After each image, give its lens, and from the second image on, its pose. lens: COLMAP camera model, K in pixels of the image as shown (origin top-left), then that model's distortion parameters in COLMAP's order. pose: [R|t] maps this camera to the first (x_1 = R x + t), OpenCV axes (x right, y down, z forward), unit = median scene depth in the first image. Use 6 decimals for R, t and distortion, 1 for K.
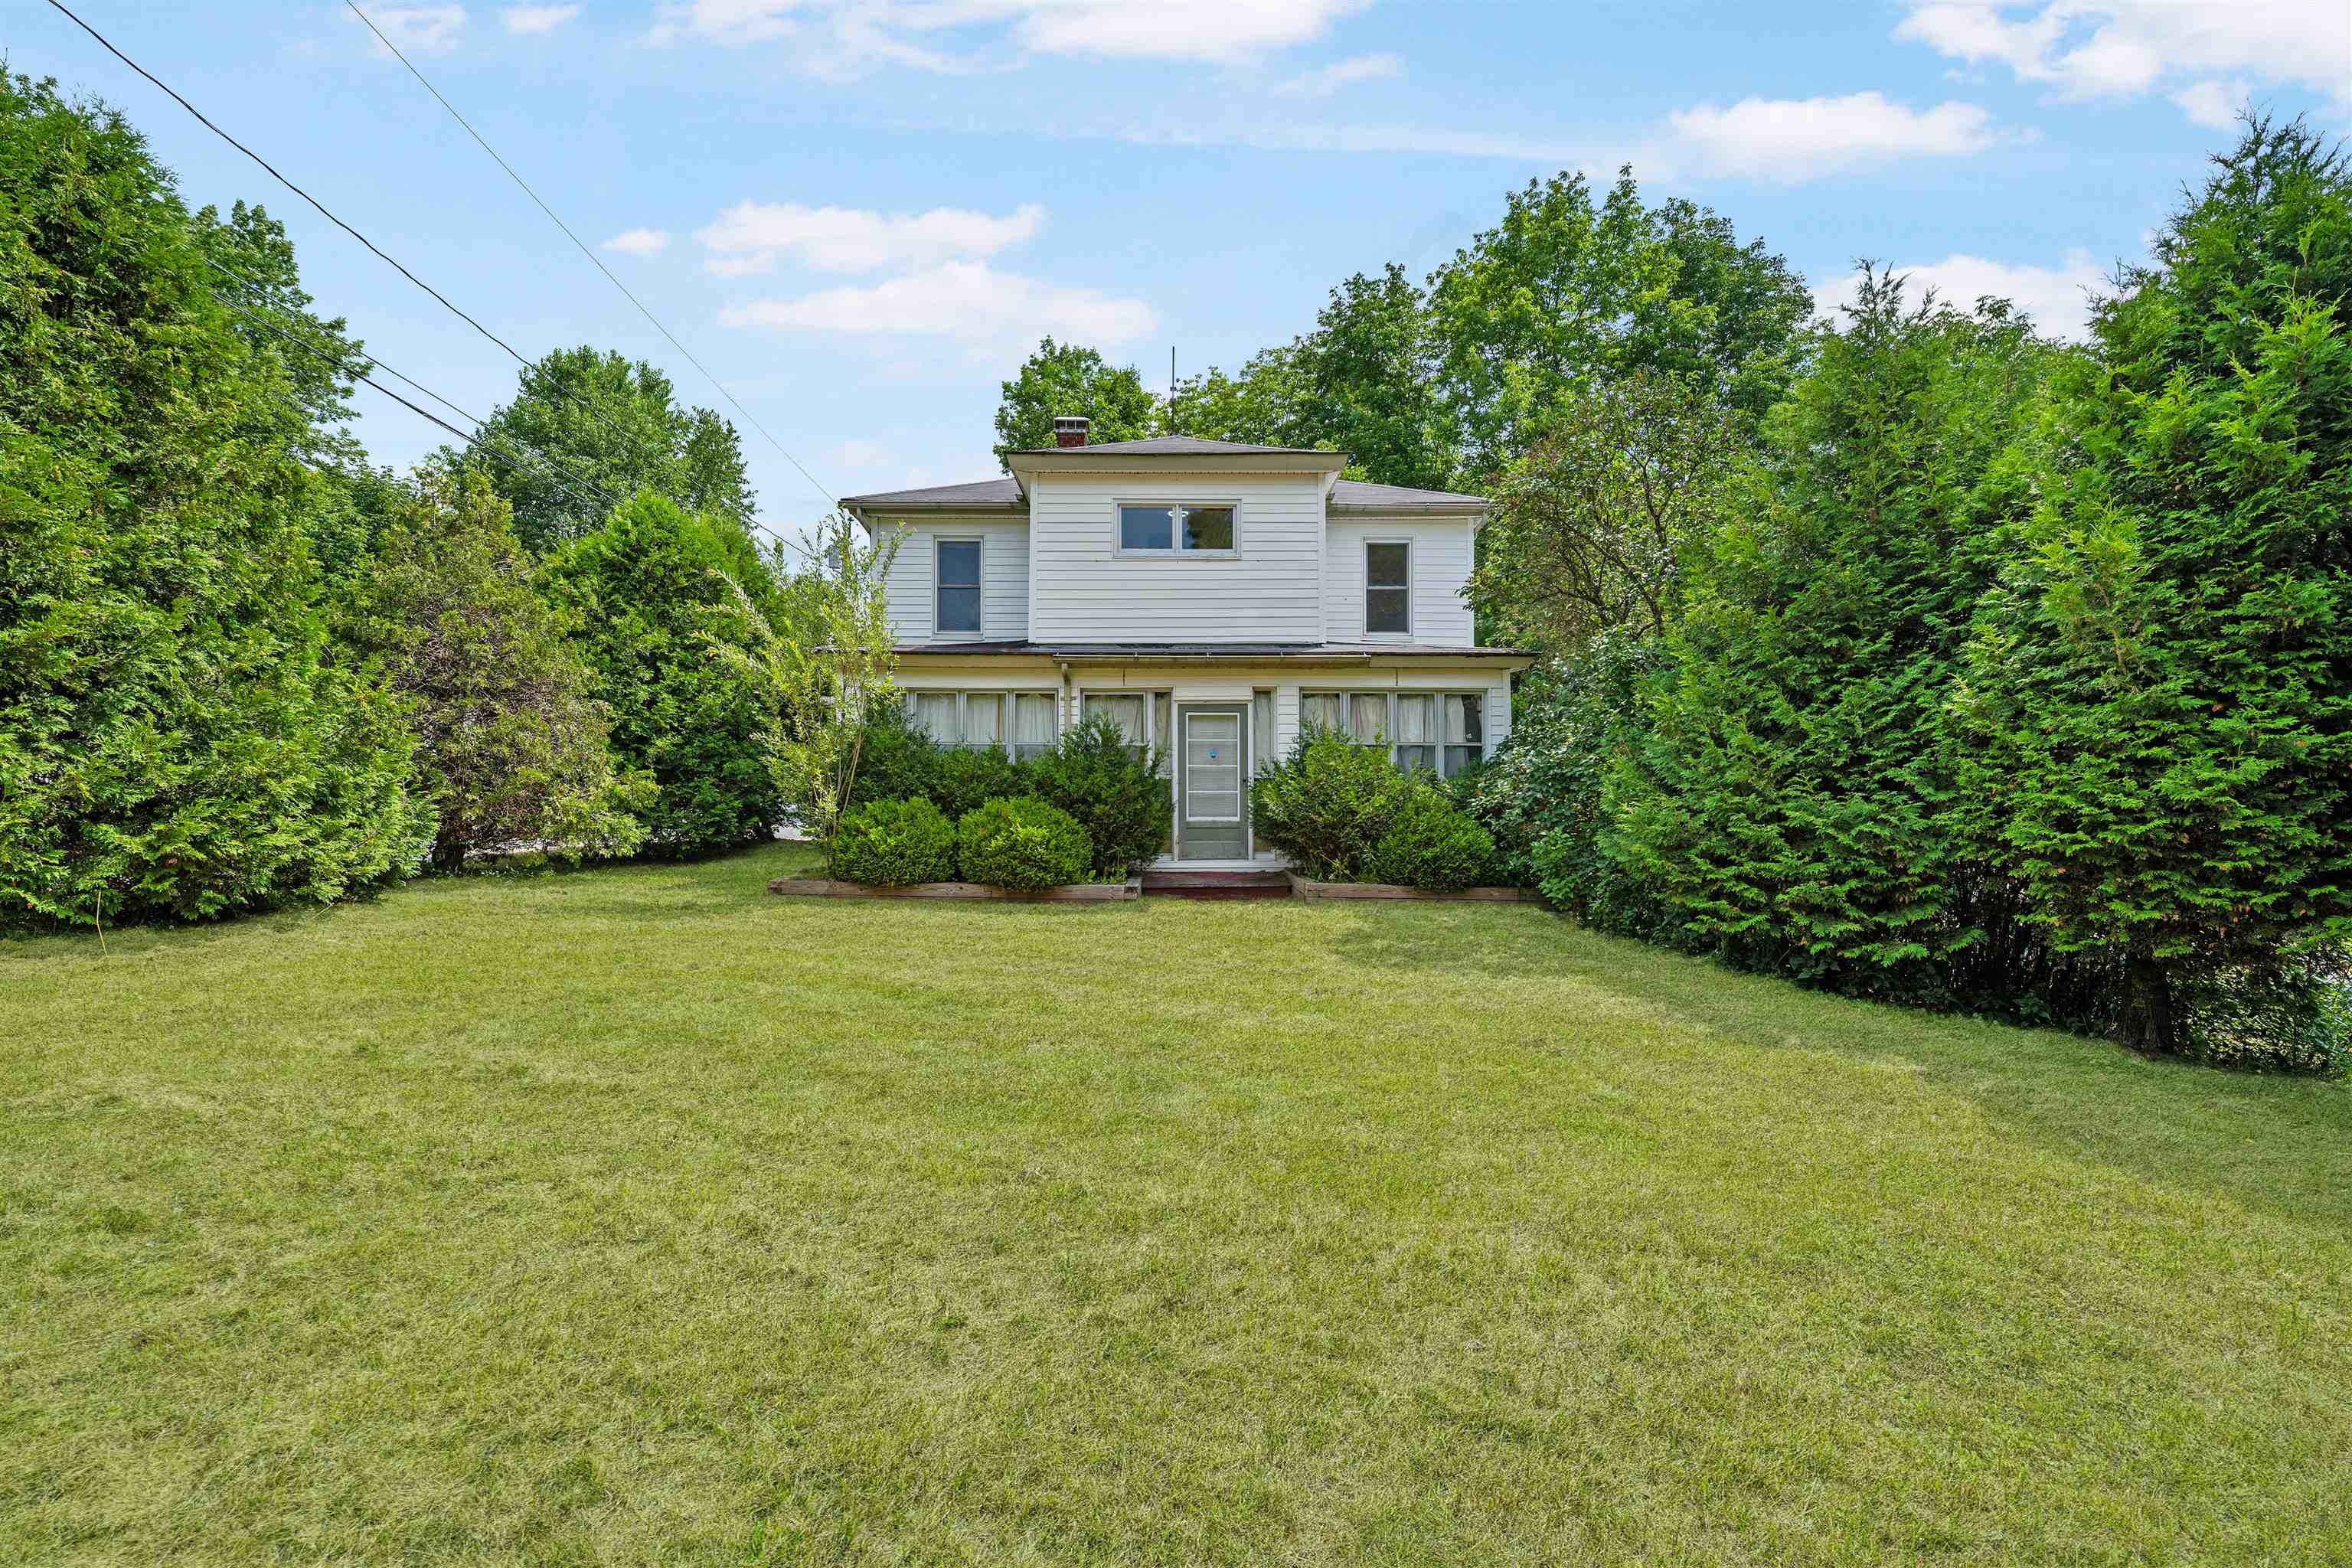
lens RADIAL K [[938.8, 0, 1176.0], [0, 938.8, 784.0], [0, 0, 1]] dist [-0.012144, 0.000048]
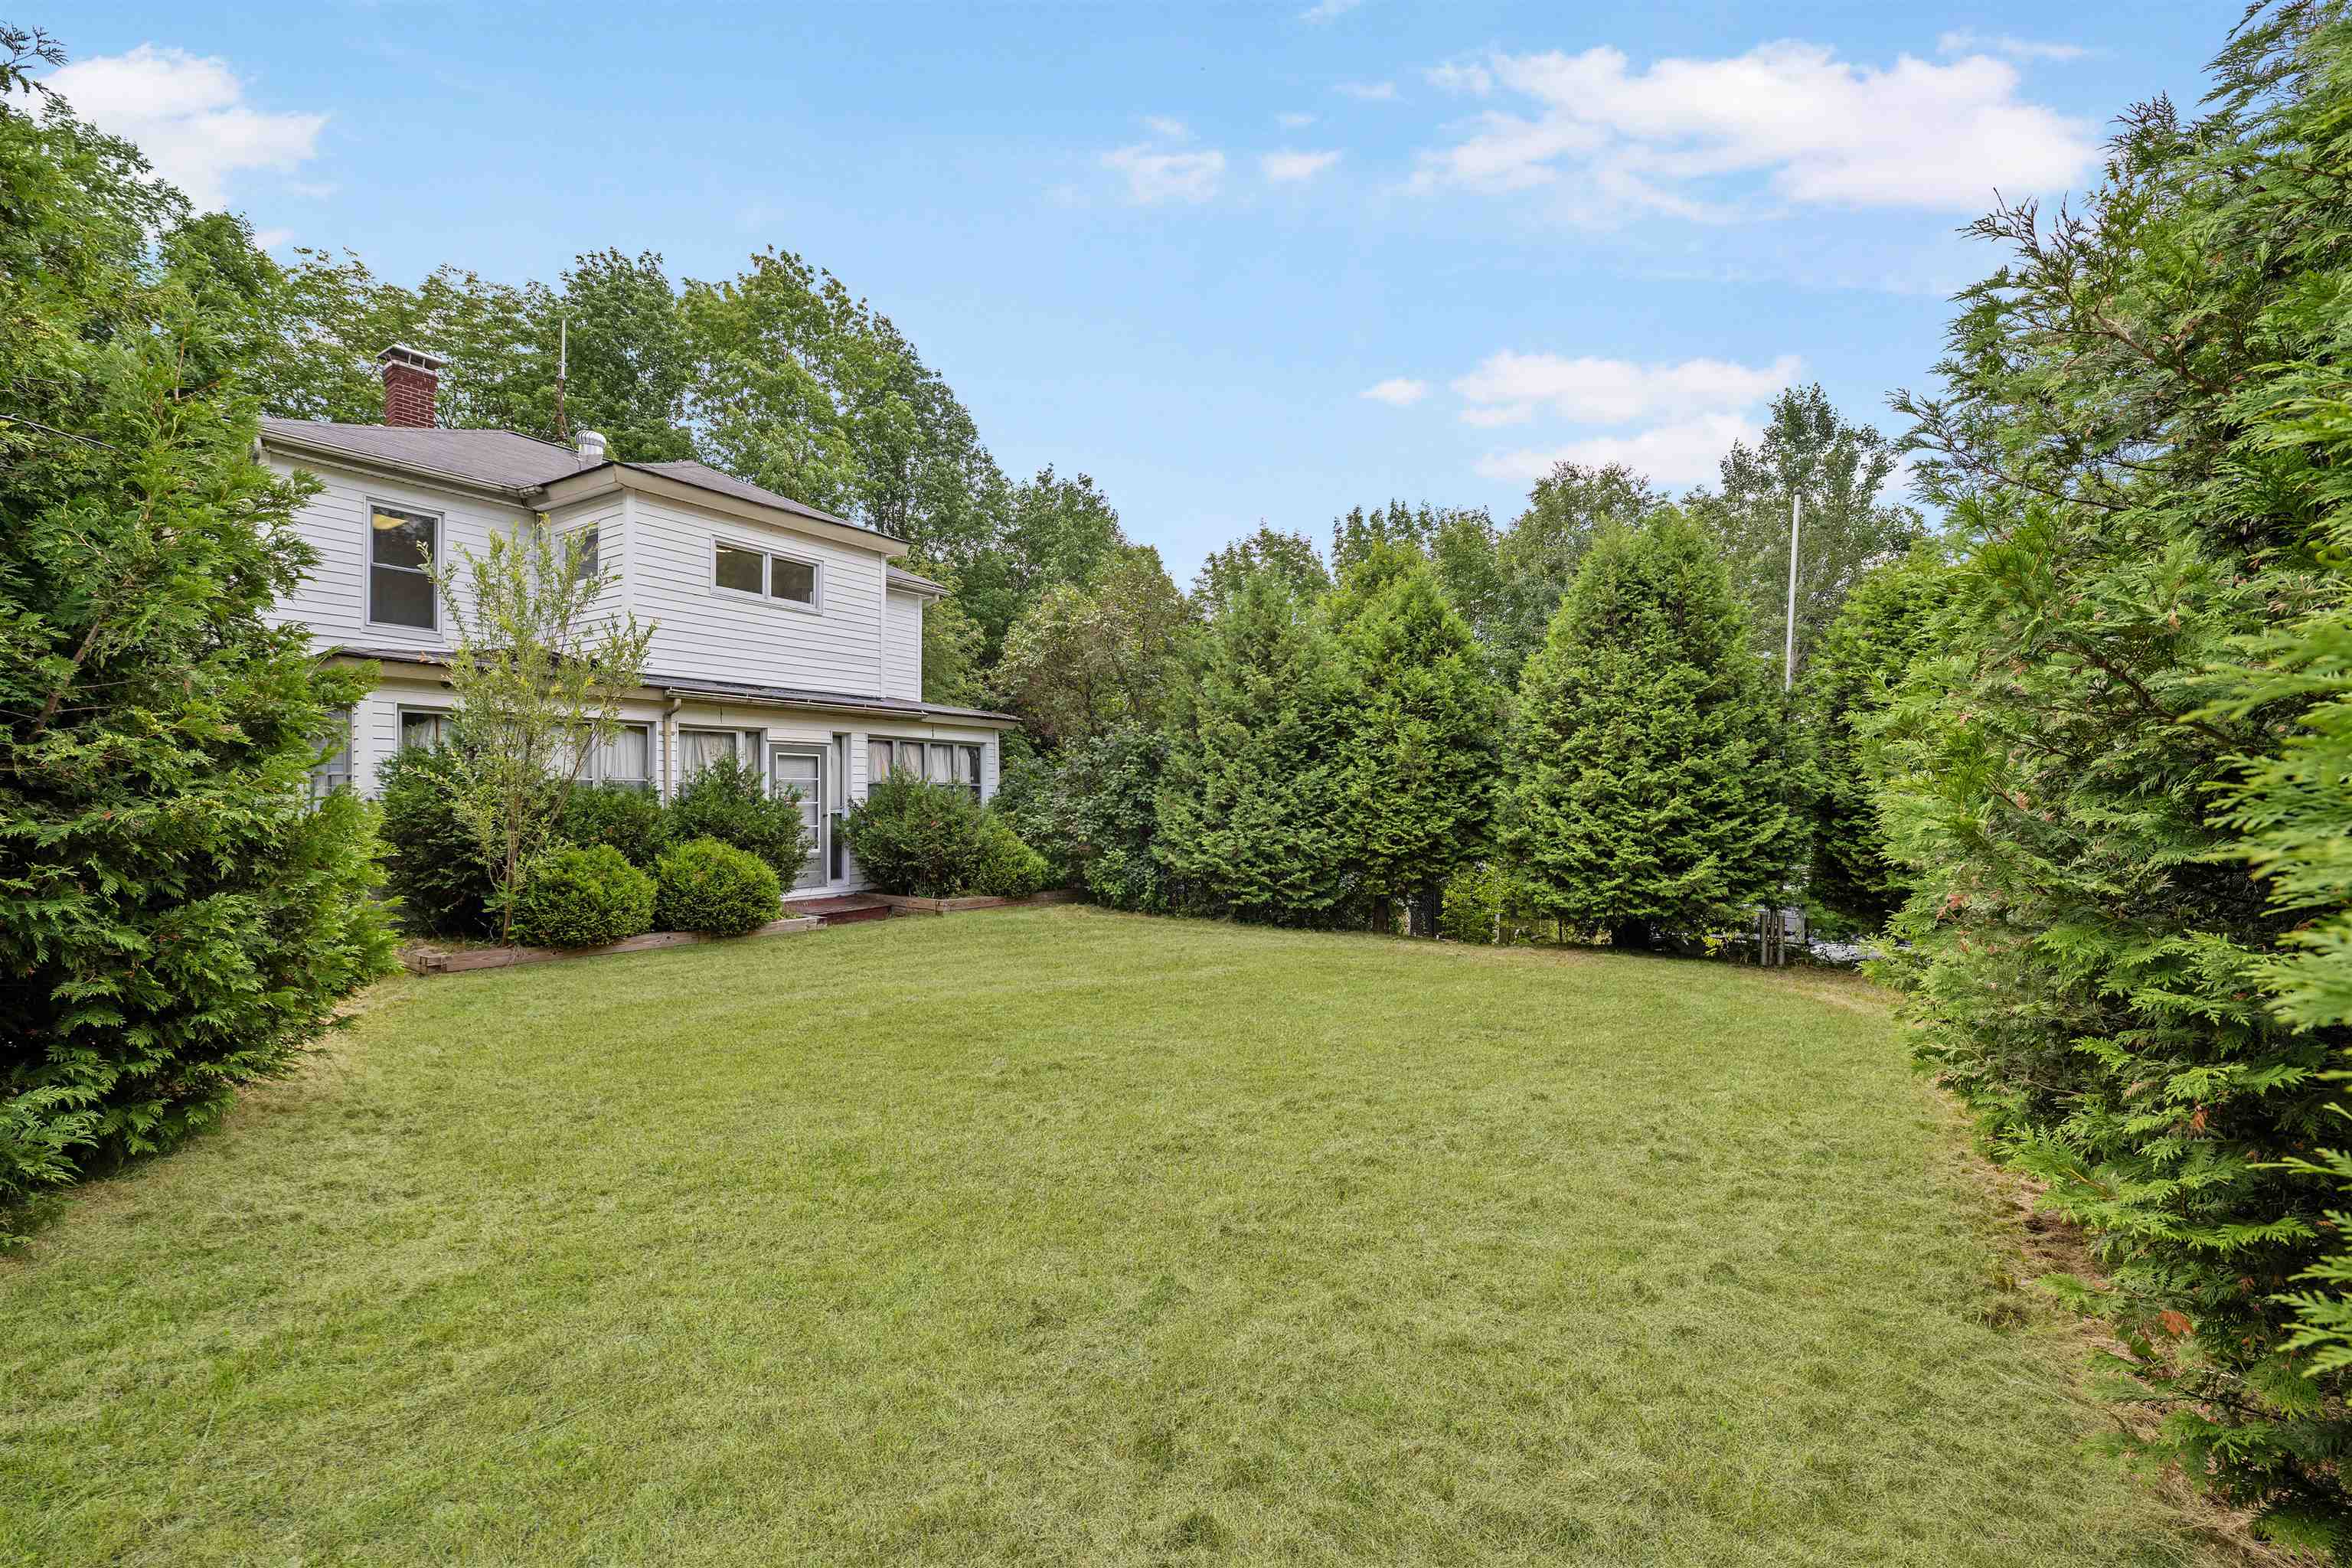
lens RADIAL K [[938.8, 0, 1176.0], [0, 938.8, 784.0], [0, 0, 1]] dist [-0.012144, 0.000048]
pose [[0.575695, 0.010766, 0.817594, -0.594661], [-0.009171, 0.999935, -0.006709, -0.037509], [-0.817613, -0.003635, 0.575756, 0.023677]]
